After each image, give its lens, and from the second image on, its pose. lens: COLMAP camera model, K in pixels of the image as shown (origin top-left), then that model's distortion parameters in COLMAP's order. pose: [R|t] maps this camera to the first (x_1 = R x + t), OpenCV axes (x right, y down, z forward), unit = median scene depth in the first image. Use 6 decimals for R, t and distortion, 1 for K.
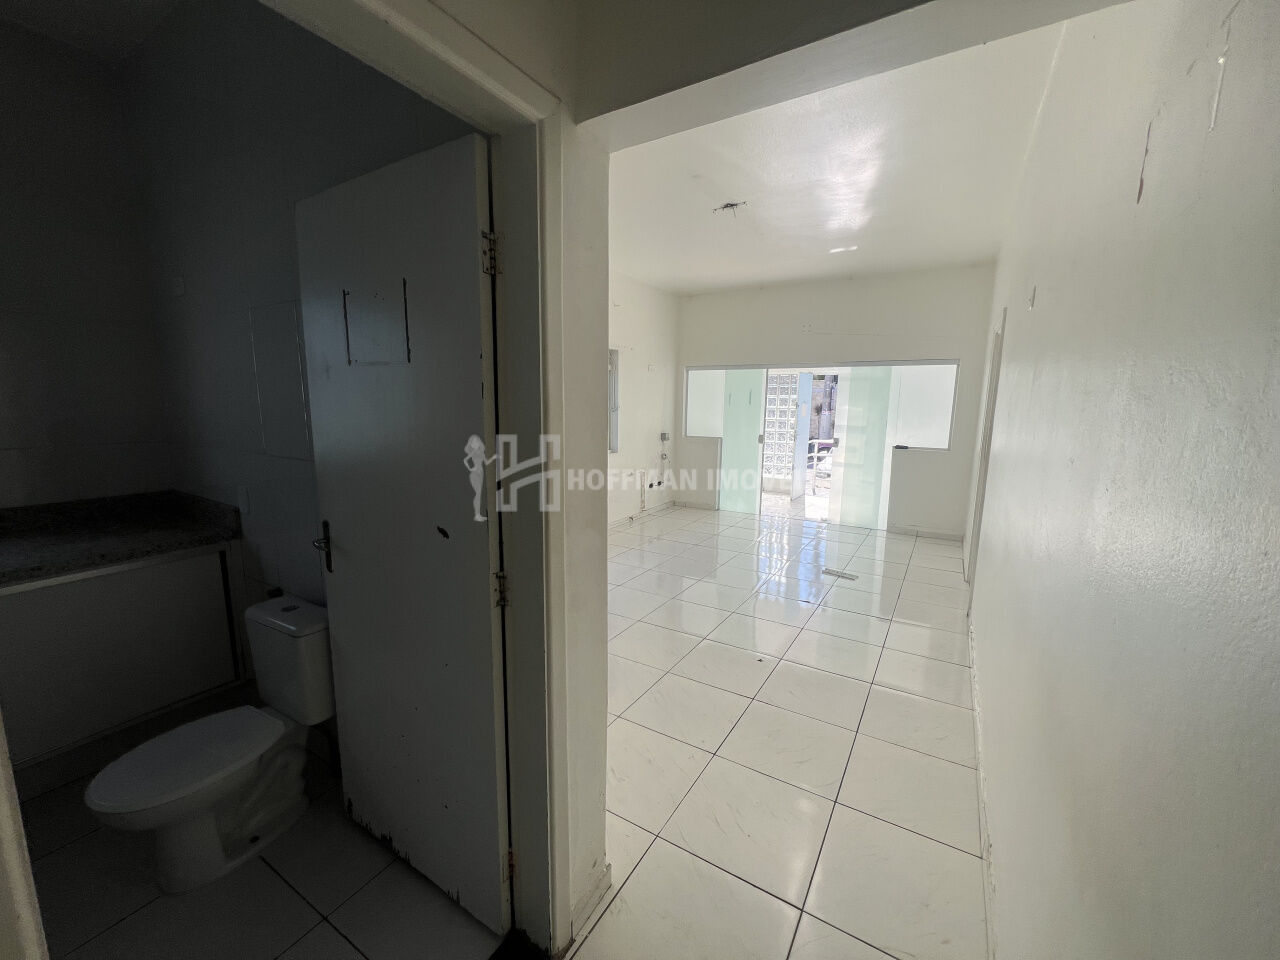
lens RADIAL K [[513.9, 0, 644.7], [0, 513.9, 484.4], [0, 0, 1]] dist [0.000080, 0.000246]
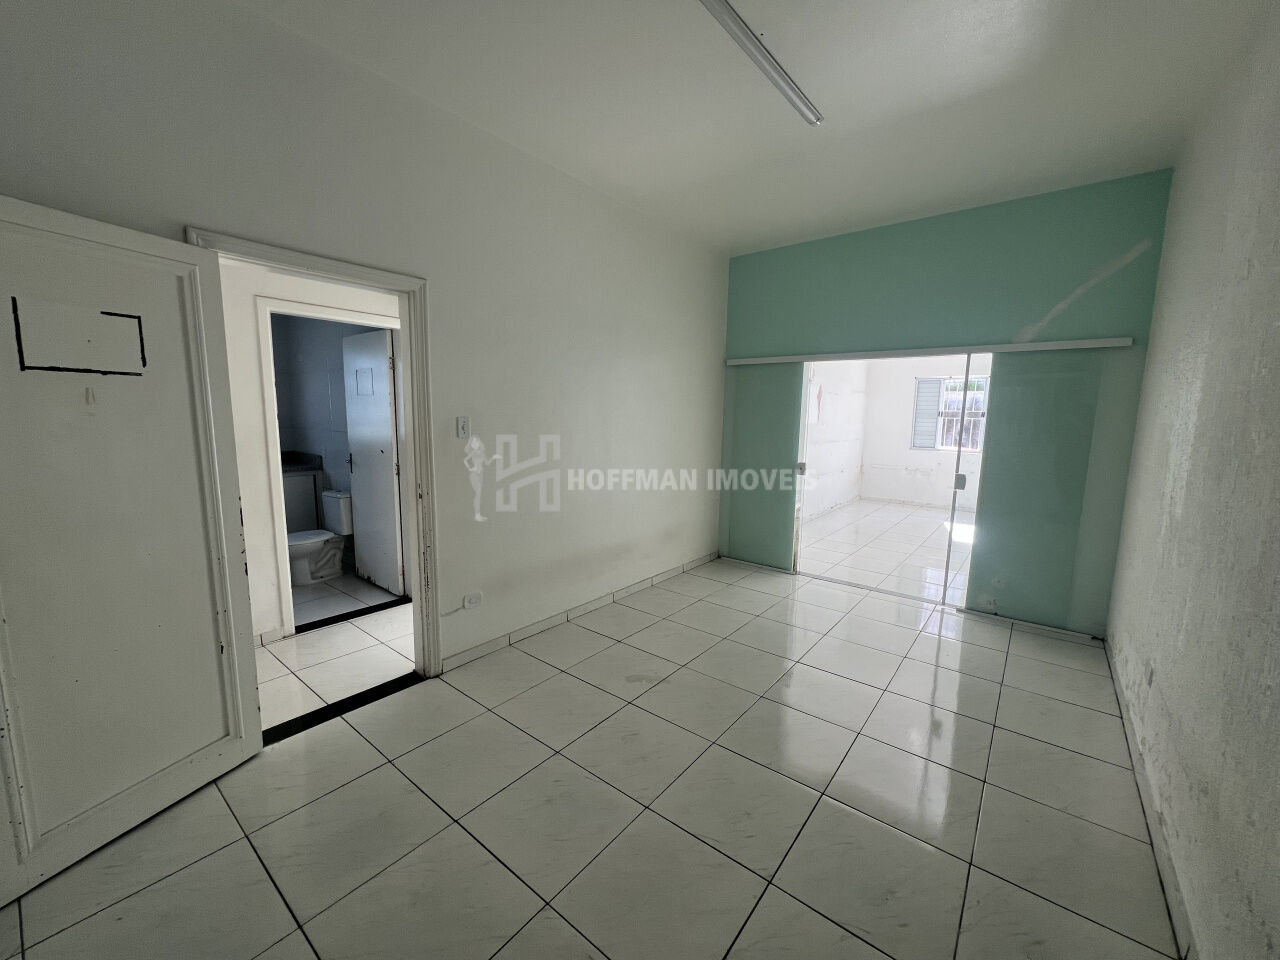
lens RADIAL K [[513.9, 0, 638.3], [0, 513.9, 480.0], [0, 0, 1]] dist [0.000080, 0.000246]
pose [[0.991751, 0.014440, -0.127365, 0.406893], [-0.017708, 0.999541, -0.024561, 0.085049], [0.126952, 0.026613, 0.991552, -0.489814]]
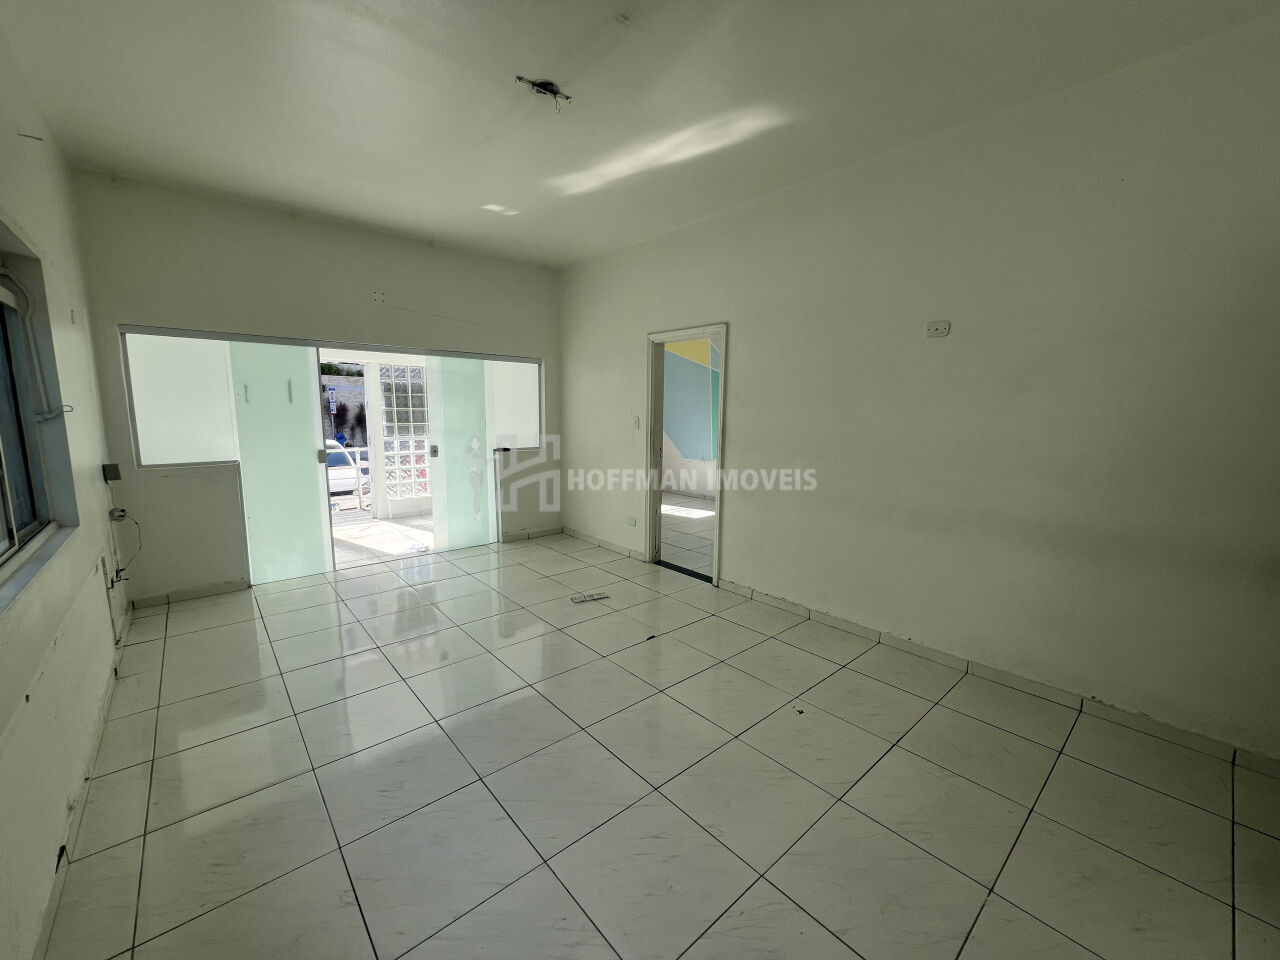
lens RADIAL K [[513.9, 0, 638.8], [0, 513.9, 485.2], [0, 0, 1]] dist [0.000080, 0.000246]
pose [[0.306940, -0.149420, 0.939926, -0.398089], [0.145277, 0.983381, 0.108887, -0.099400], [-0.940575, 0.103128, 0.323547, 0.636784]]
